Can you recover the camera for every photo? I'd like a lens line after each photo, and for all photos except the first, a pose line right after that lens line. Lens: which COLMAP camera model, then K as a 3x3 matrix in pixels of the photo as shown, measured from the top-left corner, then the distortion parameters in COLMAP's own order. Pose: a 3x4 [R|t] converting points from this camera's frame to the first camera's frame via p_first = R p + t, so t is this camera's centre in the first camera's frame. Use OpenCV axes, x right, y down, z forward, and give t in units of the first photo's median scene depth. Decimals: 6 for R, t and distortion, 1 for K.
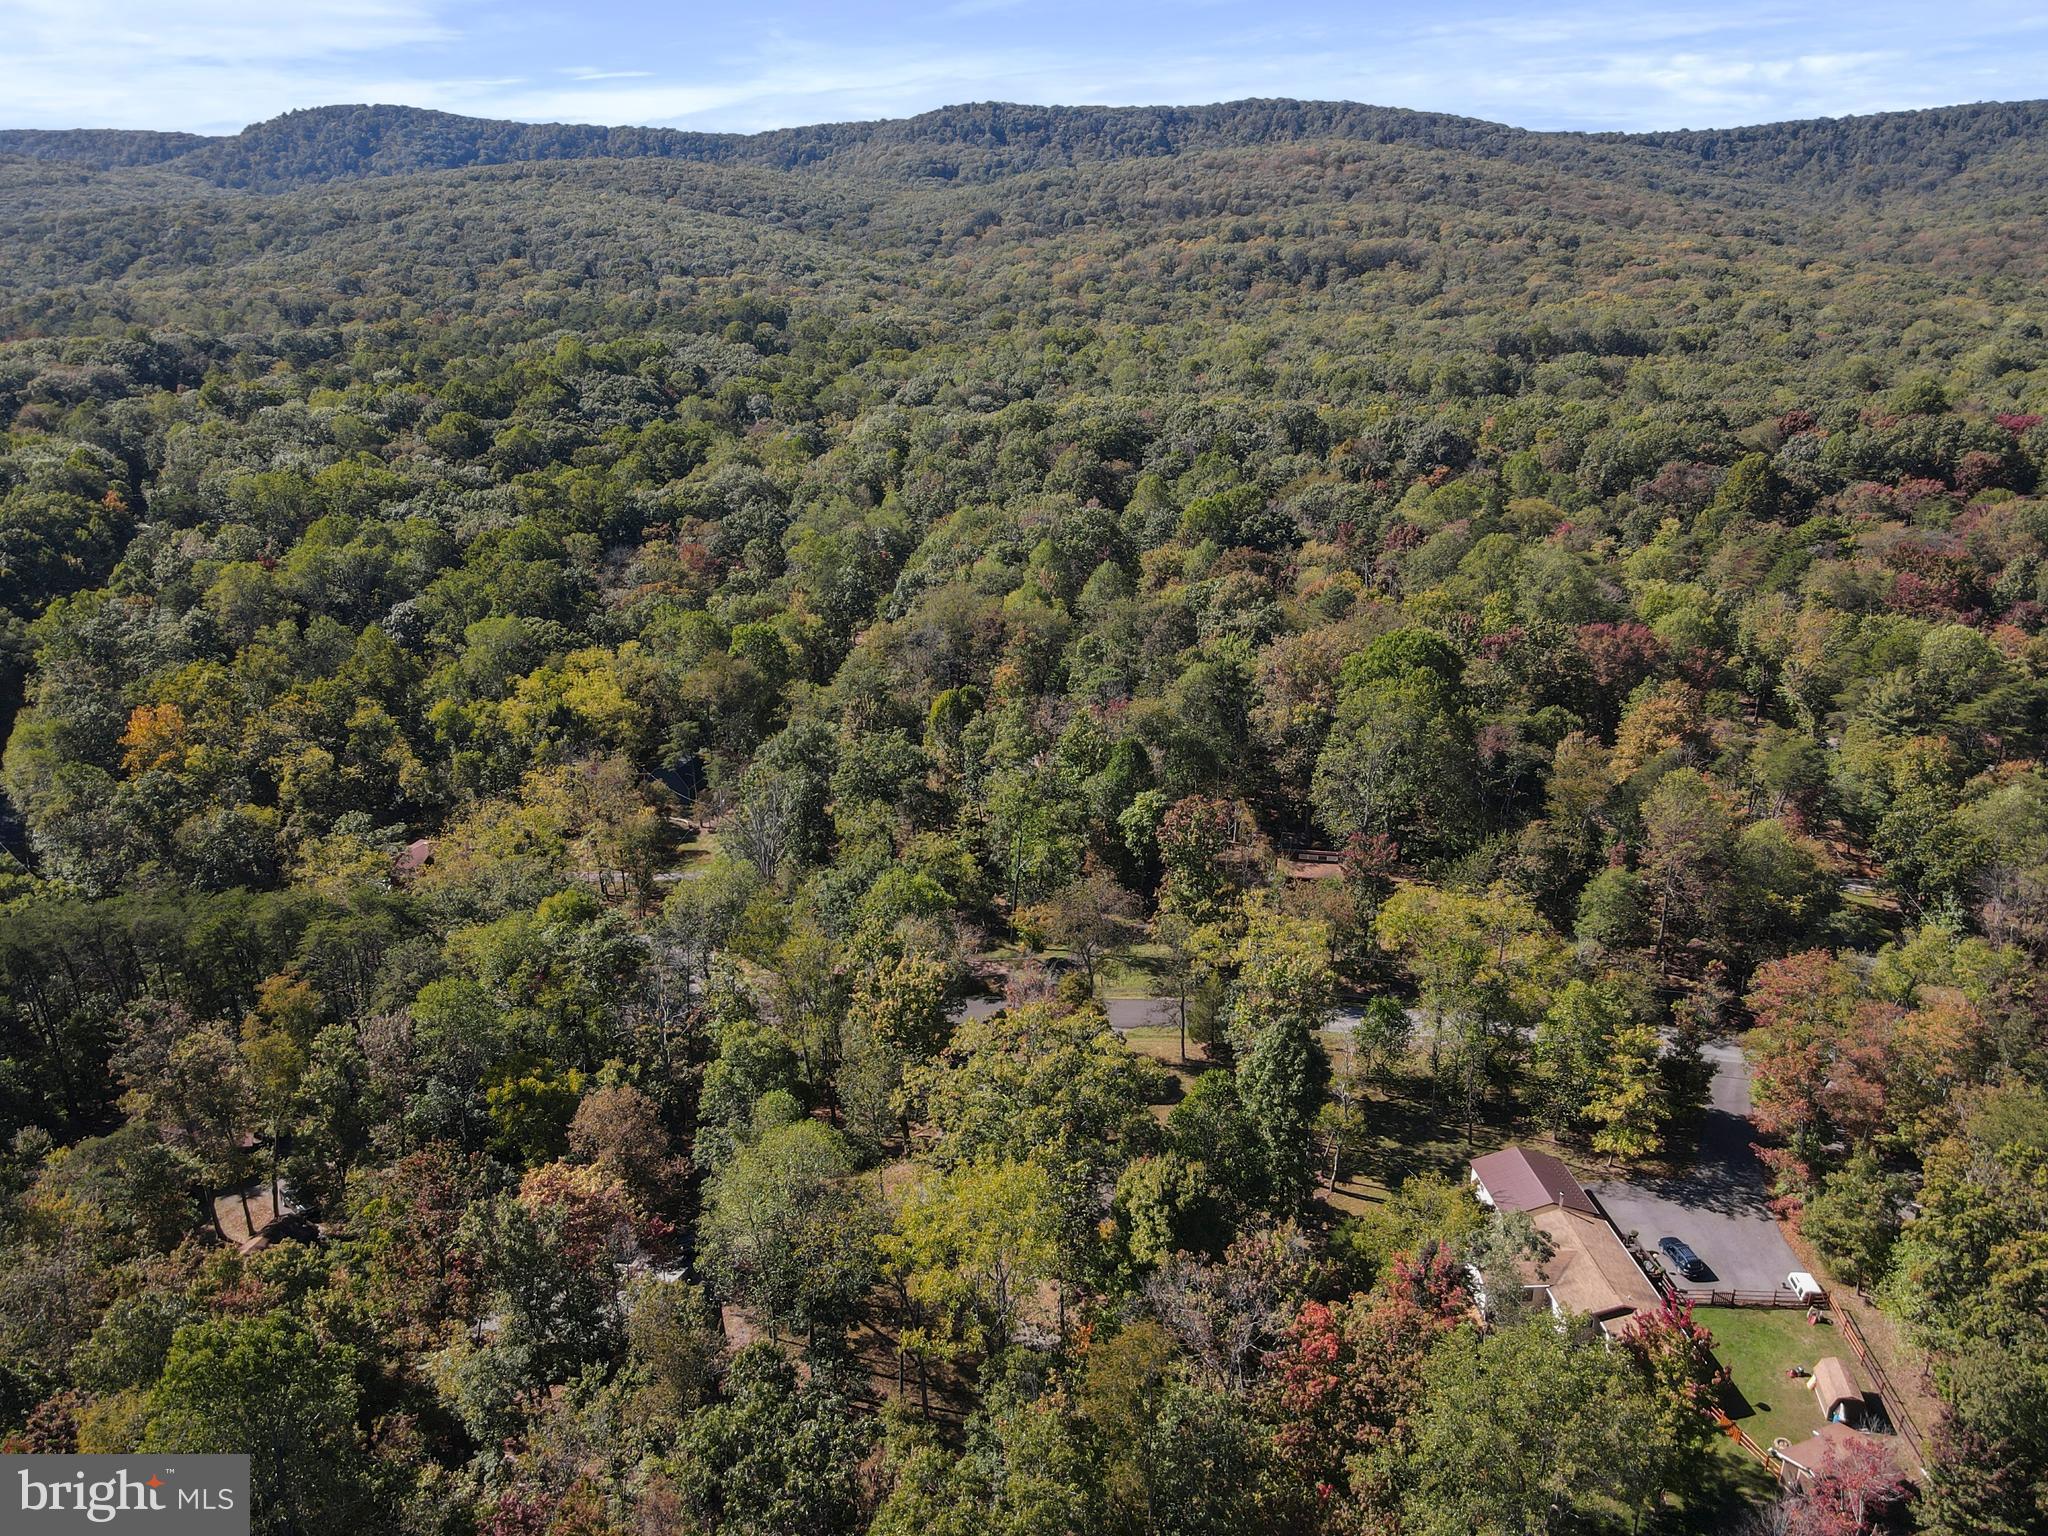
lens RADIAL K [[1513.2, 0, 1024.0], [0, 1513.2, 768.0], [0, 0, 1]] dist [0.025378, 0.010964]
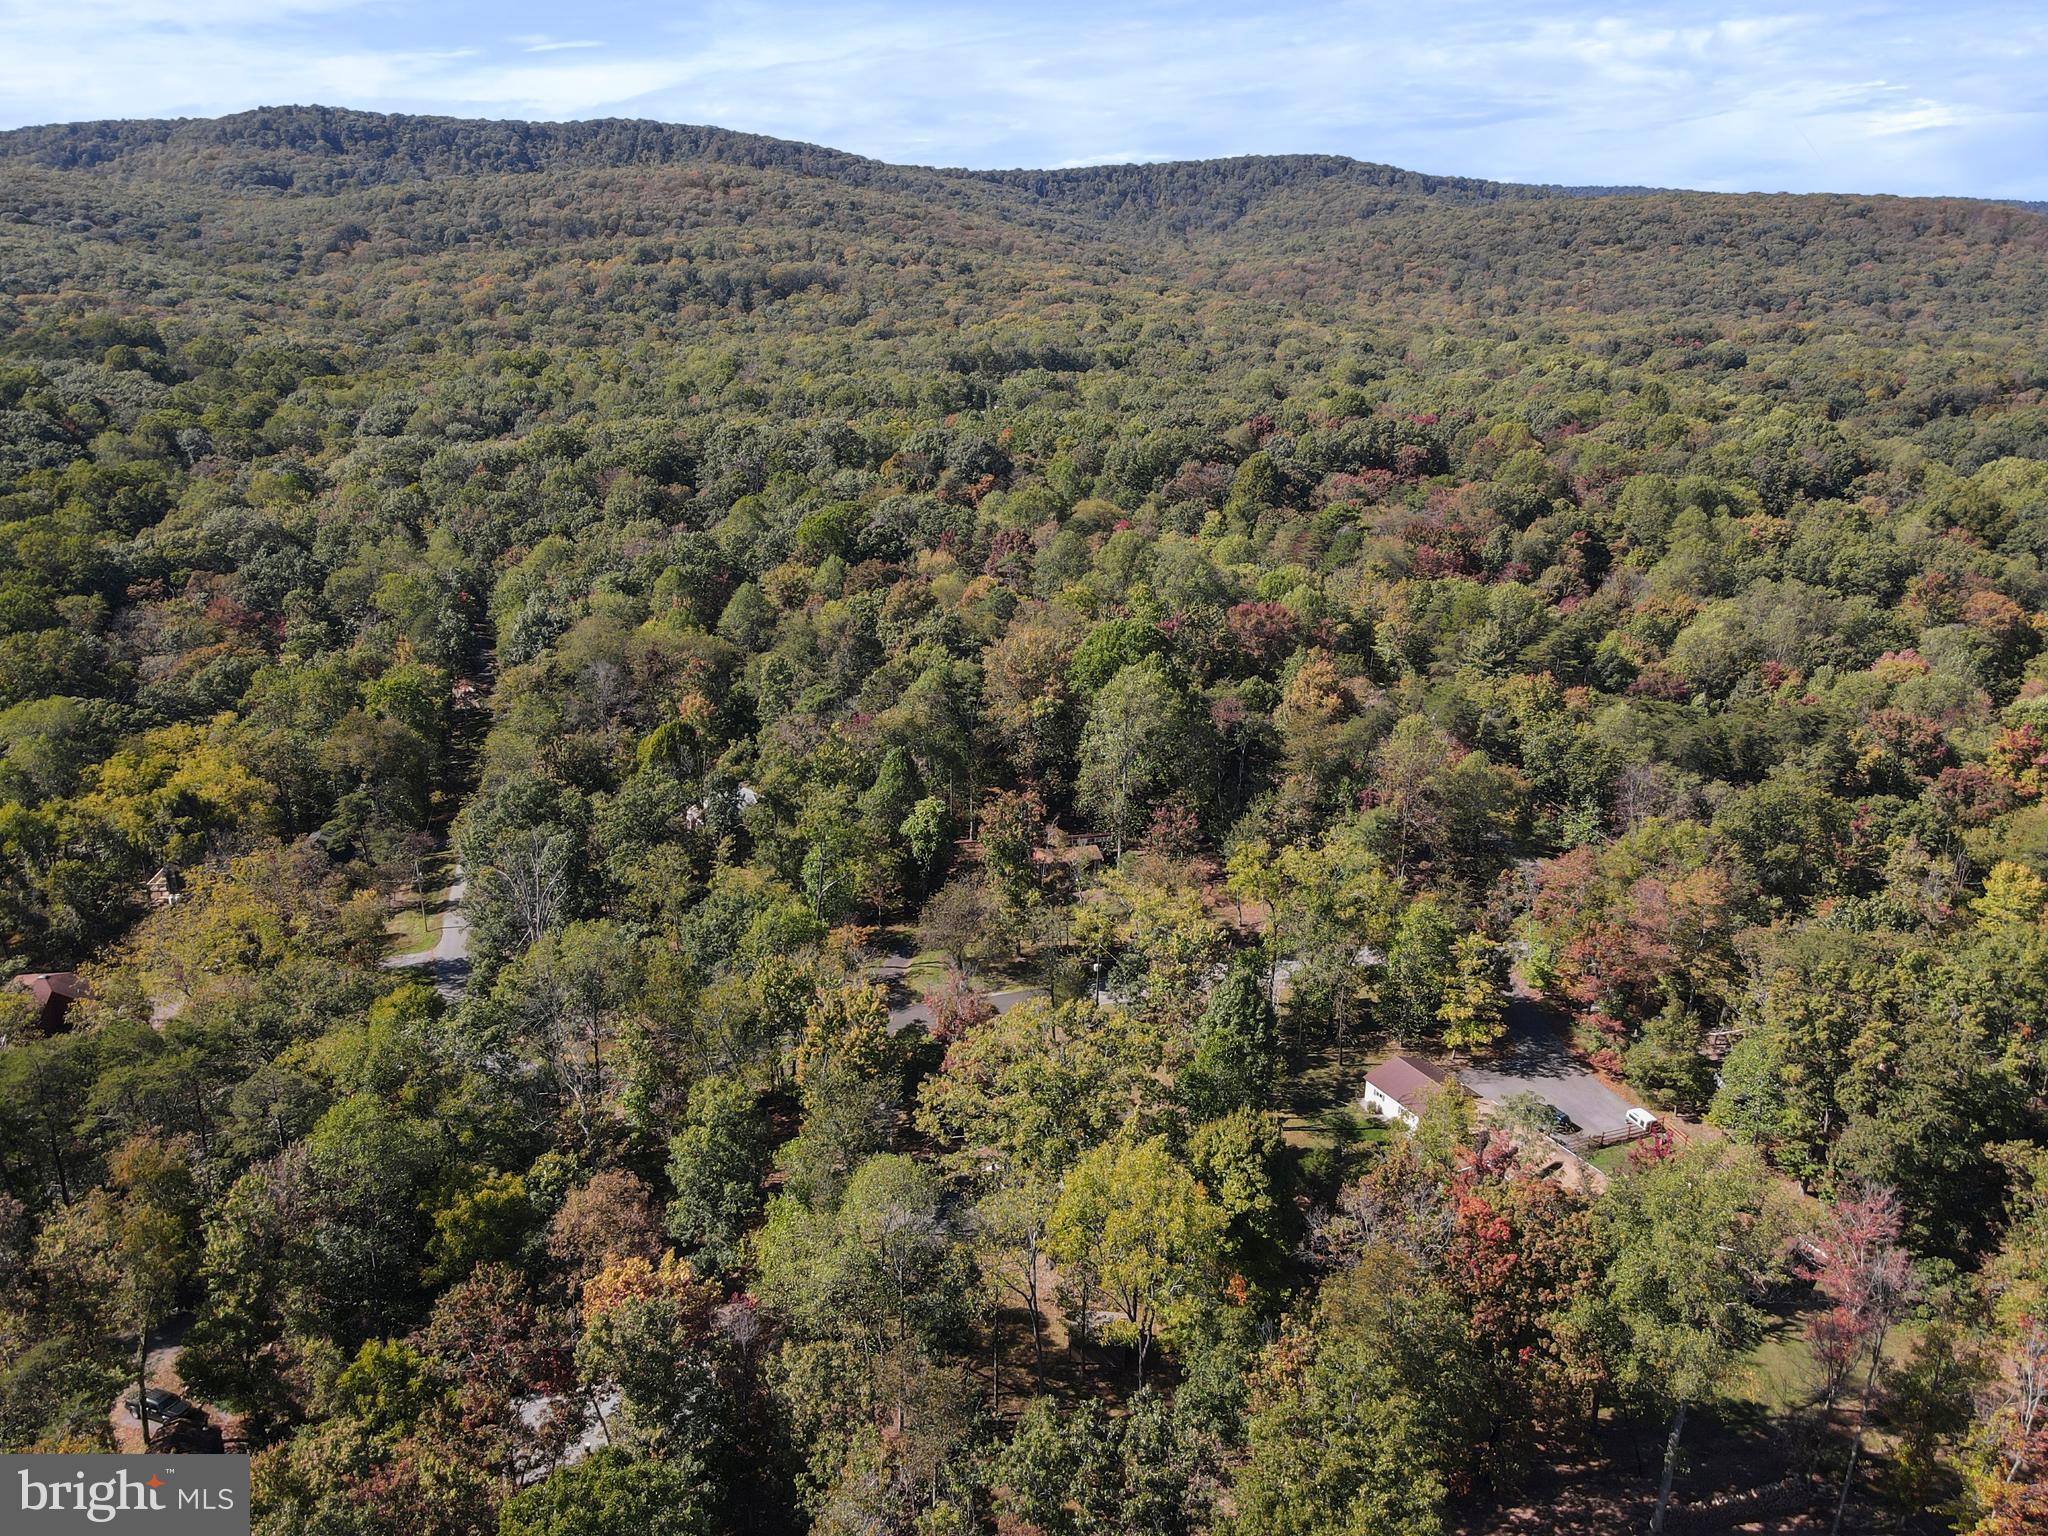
lens RADIAL K [[1513.2, 0, 1024.0], [0, 1513.2, 768.0], [0, 0, 1]] dist [0.025378, 0.010964]
pose [[0.917825, -0.117461, 0.379210, -0.070705], [0.122675, 0.992392, 0.010477, -0.002248], [-0.377555, 0.036903, 0.925252, 0.009938]]
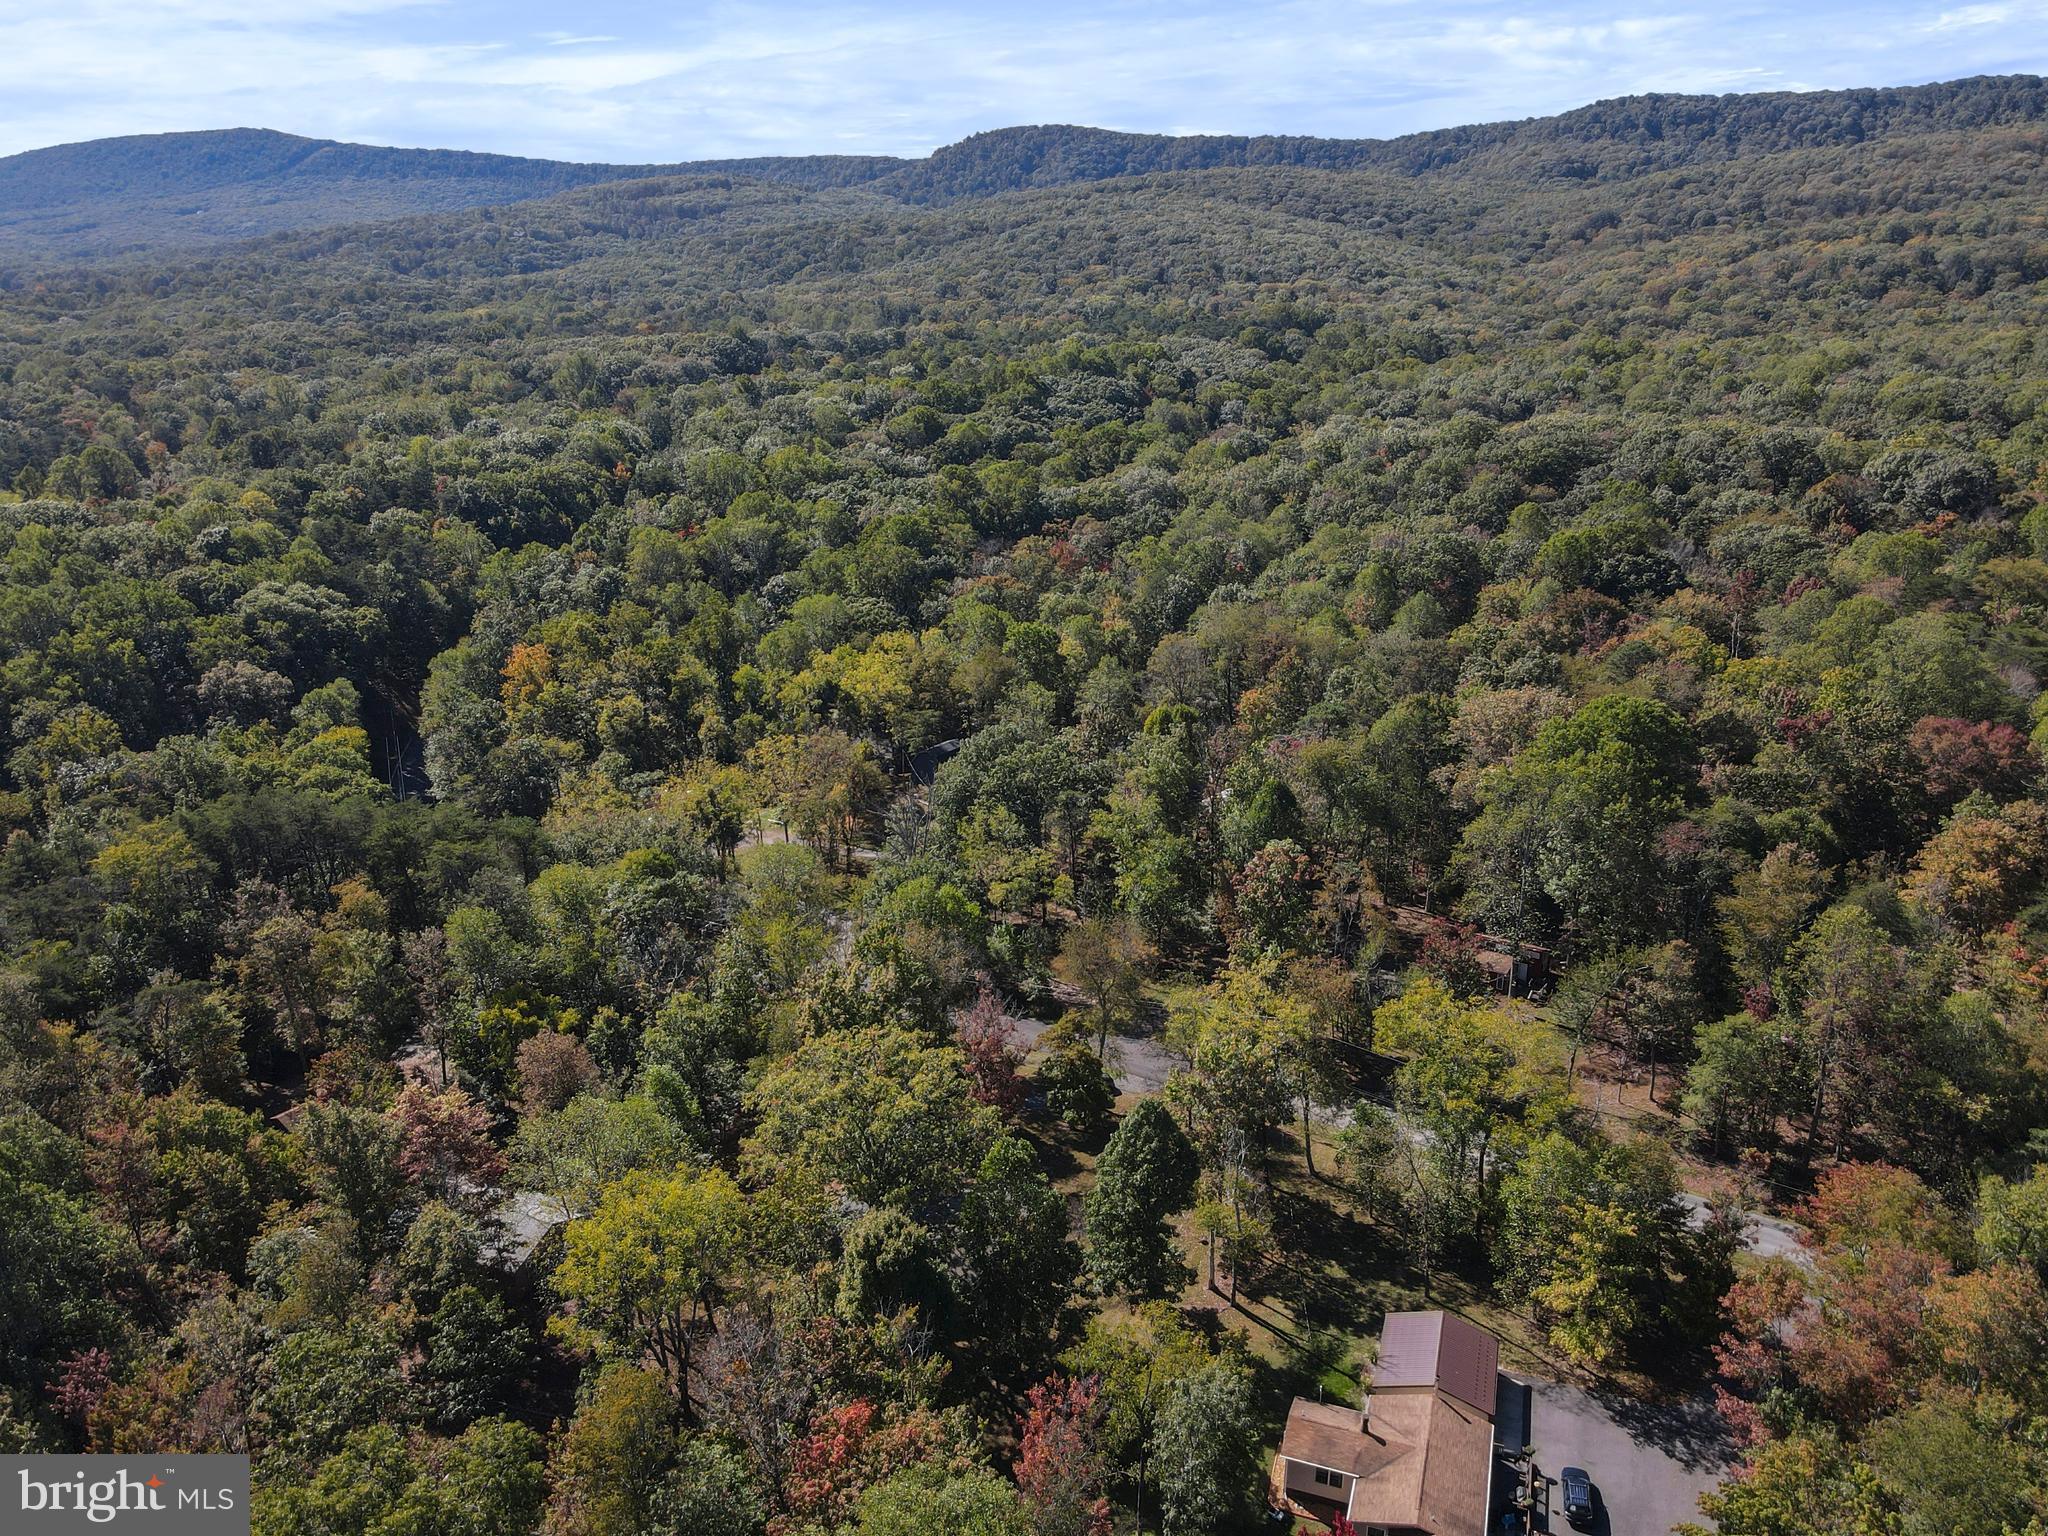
lens RADIAL K [[1513.2, 0, 1024.0], [0, 1513.2, 768.0], [0, 0, 1]] dist [0.025378, 0.010964]
pose [[0.916972, 0.128995, -0.377522, 0.081945], [-0.130543, 0.991207, 0.021605, -0.007764], [0.376990, 0.029472, 0.925749, 0.025837]]
